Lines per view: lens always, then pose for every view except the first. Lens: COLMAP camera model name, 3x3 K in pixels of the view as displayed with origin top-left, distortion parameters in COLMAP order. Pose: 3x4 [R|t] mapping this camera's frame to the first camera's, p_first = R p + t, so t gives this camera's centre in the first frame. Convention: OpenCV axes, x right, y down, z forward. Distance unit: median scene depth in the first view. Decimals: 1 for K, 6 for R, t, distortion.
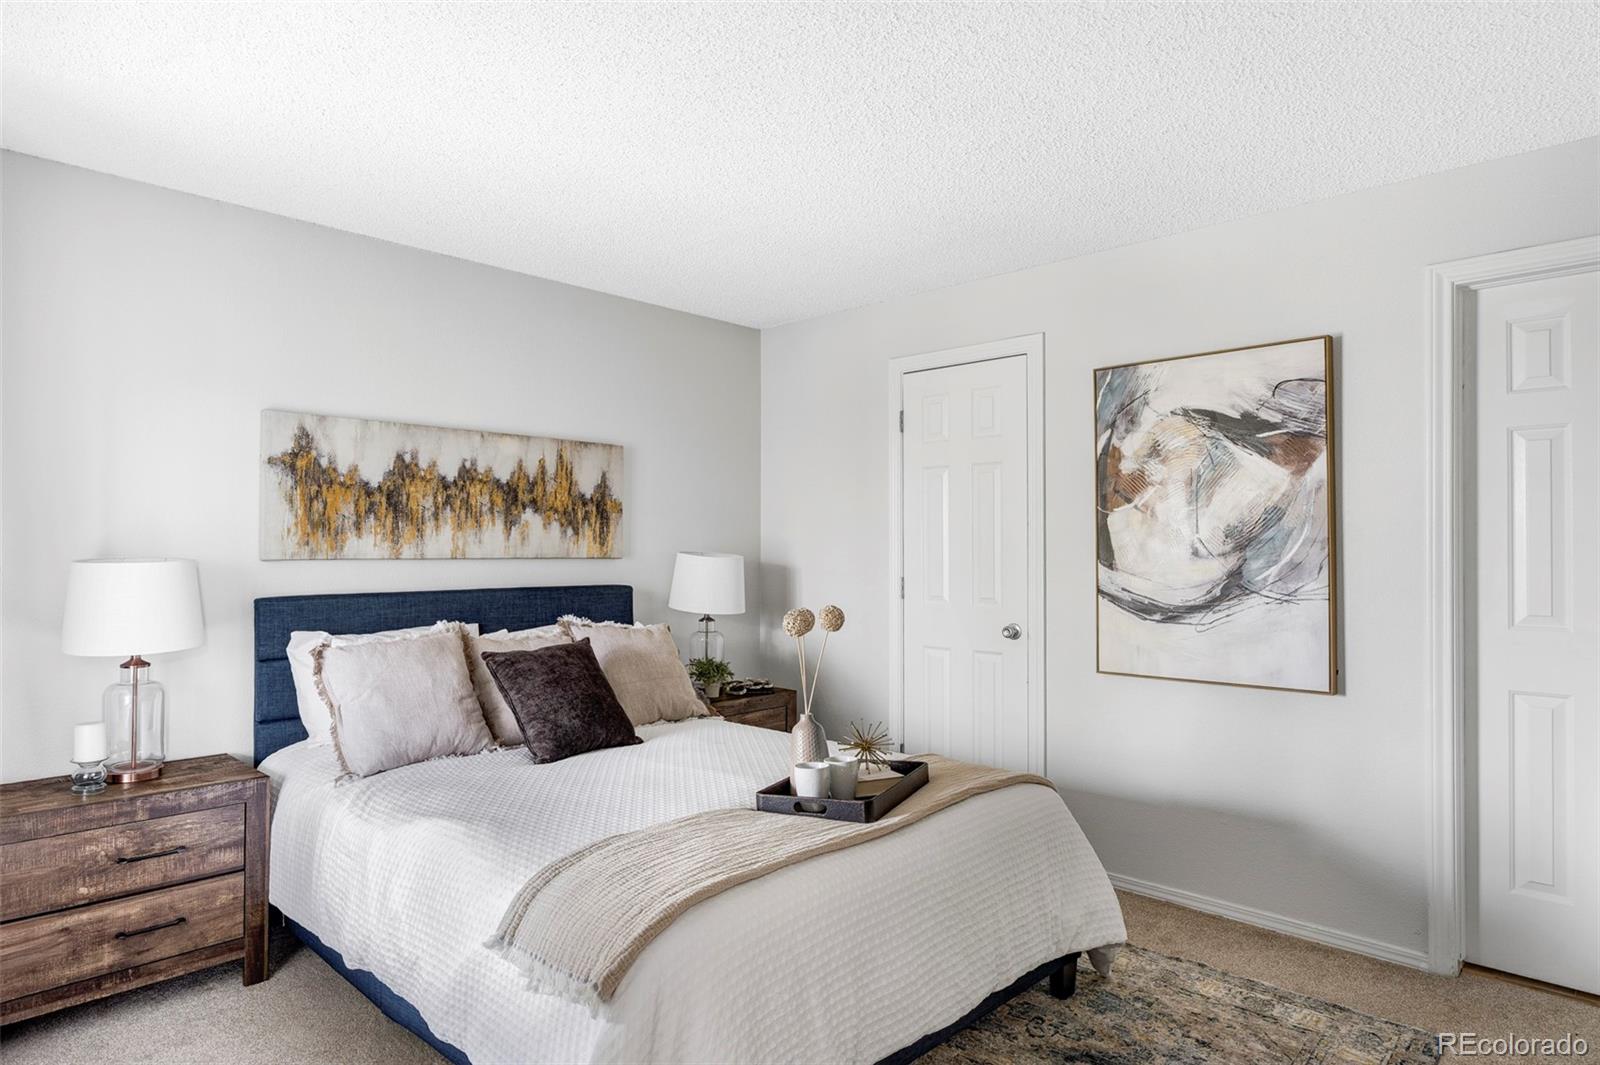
lens RADIAL K [[924.8, 0, 801.4], [0, 924.8, 533.1], [0, 0, 1]] dist [0.000000, 0.000910]
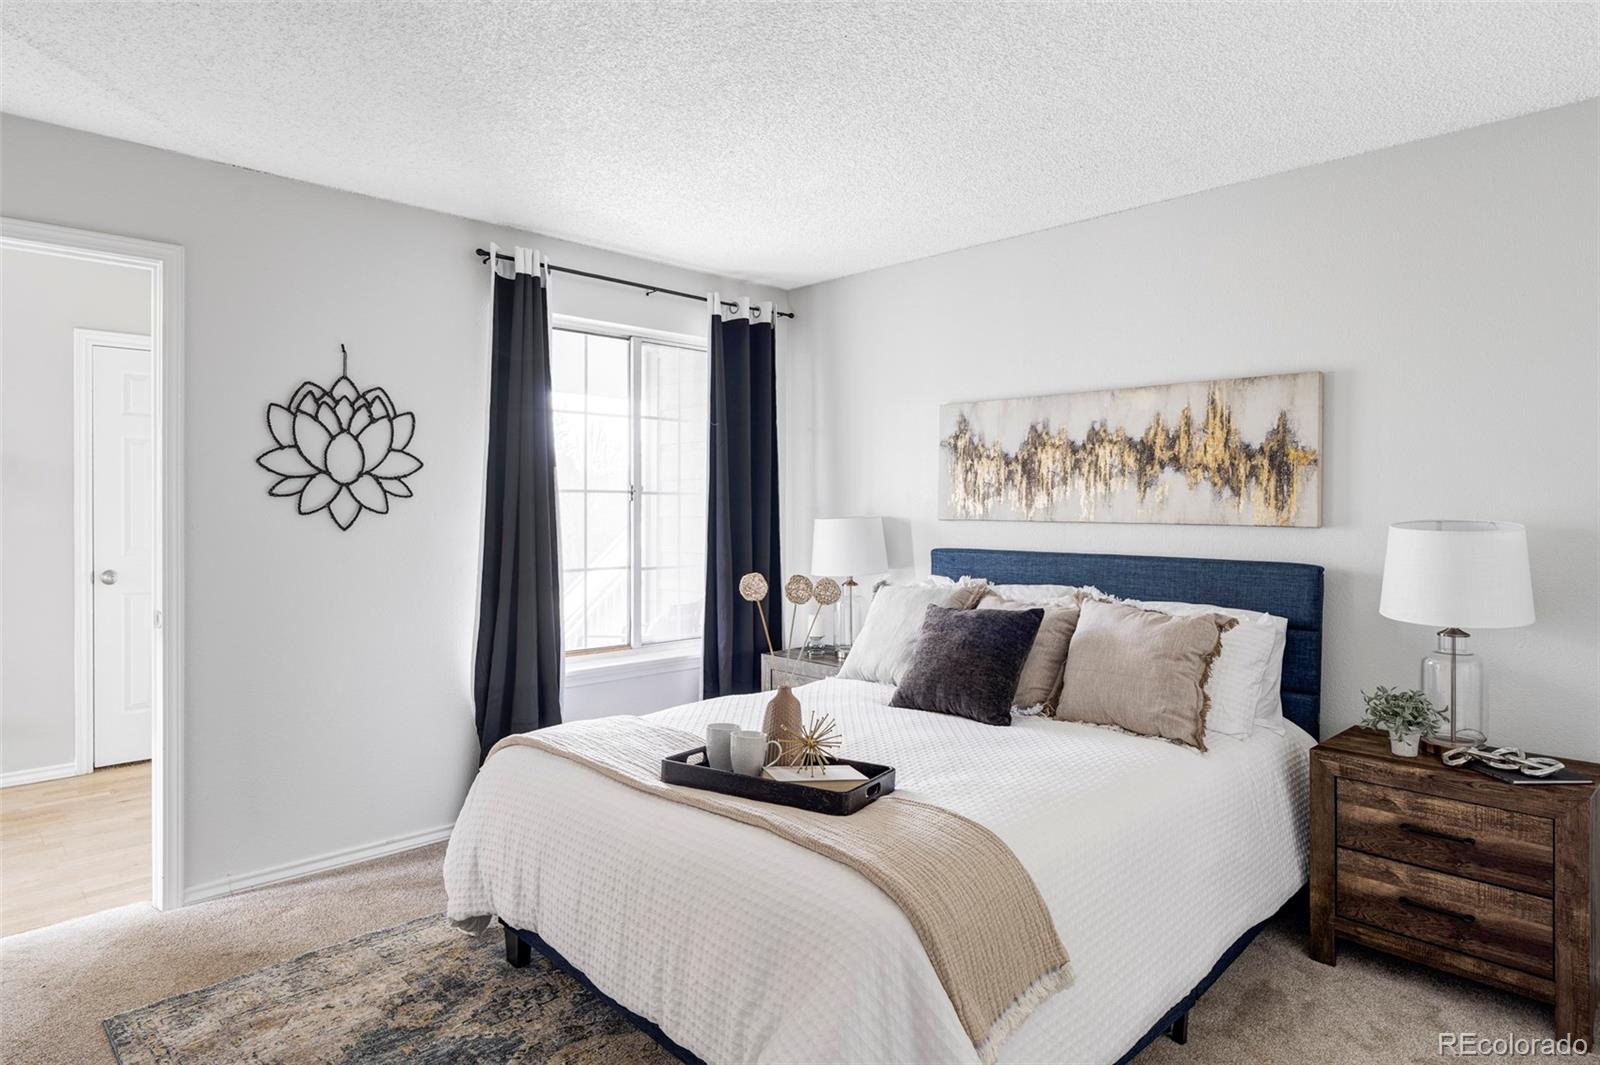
lens RADIAL K [[924.8, 0, 801.6], [0, 924.8, 523.8], [0, 0, 1]] dist [0.000000, 0.000910]
pose [[-0.045931, 0.013176, -0.998858, 0.604395], [0.006019, 0.999899, 0.012913, 0.013742], [0.998927, -0.005419, -0.046005, 0.703206]]
